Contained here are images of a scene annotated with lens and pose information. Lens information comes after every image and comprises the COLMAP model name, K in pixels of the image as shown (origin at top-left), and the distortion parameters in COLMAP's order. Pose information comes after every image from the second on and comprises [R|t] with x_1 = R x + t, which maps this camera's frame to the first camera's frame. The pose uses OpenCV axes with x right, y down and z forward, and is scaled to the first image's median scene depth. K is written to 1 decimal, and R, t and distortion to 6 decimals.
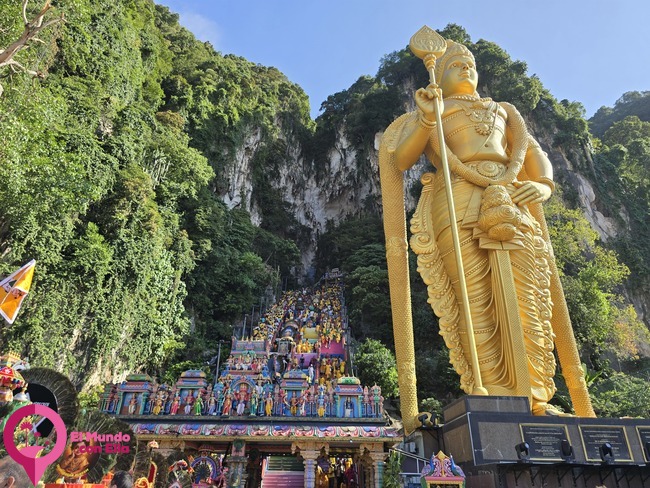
lens RADIAL K [[460.1, 0, 334.0], [0, 460.1, 231.0], [0, 0, 1]] dist [0.099934, -0.177617]
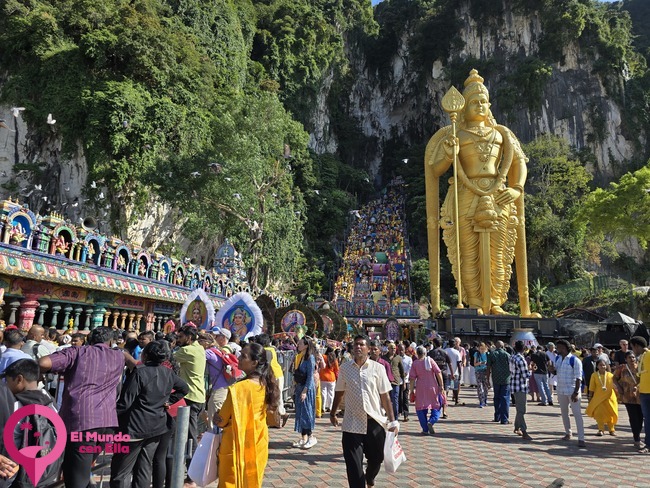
lens RADIAL K [[458.8, 0, 323.3], [0, 458.8, 259.2], [0, 0, 1]] dist [0.004745, -0.002281]
pose [[0.986012, -0.015577, -0.165944, 0.005659], [0.070099, 0.942043, 0.328087, -0.293829], [0.151216, -0.335130, 0.929958, -0.512782]]
